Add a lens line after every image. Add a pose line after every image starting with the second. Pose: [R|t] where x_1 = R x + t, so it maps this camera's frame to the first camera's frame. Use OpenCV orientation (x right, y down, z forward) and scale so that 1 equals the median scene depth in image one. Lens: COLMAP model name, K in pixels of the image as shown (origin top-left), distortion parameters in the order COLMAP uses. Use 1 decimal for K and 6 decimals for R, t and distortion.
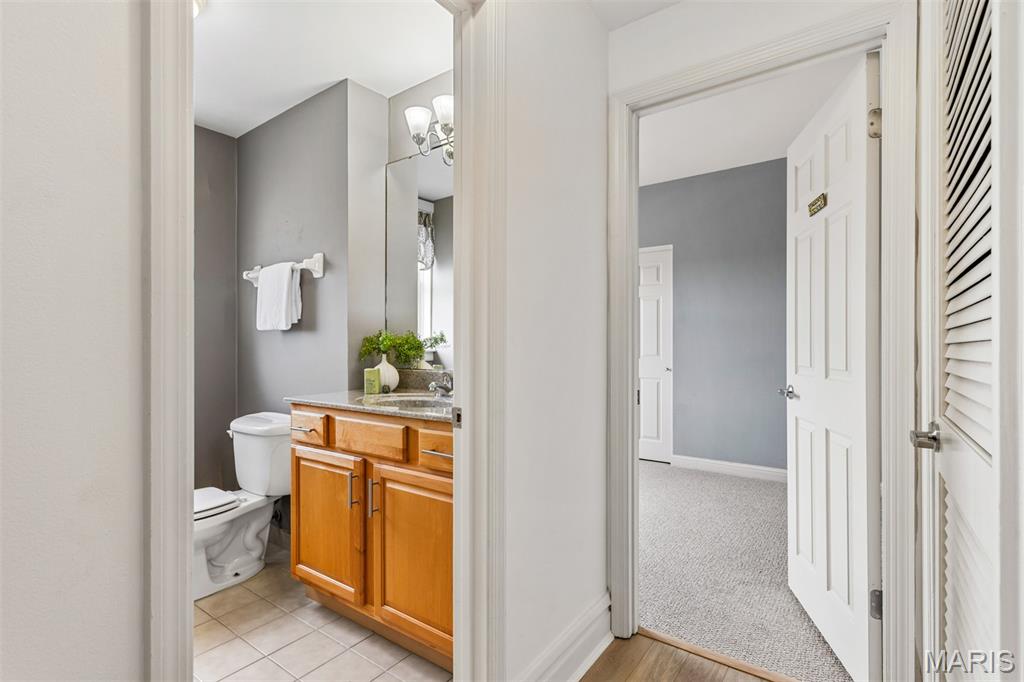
lens RADIAL K [[492.5, 0, 497.1], [0, 492.5, 347.4], [0, 0, 1]] dist [0.003124, 0.003802]
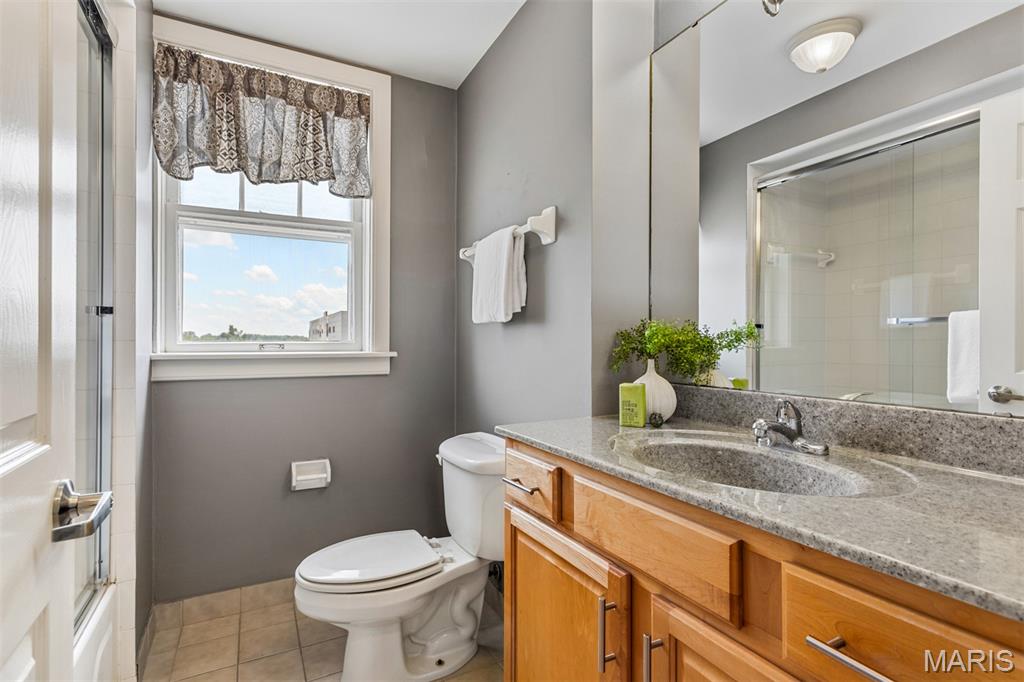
lens RADIAL K [[492.5, 0, 513.0], [0, 492.5, 343.2], [0, 0, 1]] dist [0.003124, 0.003802]
pose [[0.908639, 0.002813, -0.417572, -0.131529], [-0.004090, 0.999989, -0.002163, -0.003631], [0.417562, 0.003674, 0.908641, 0.387197]]
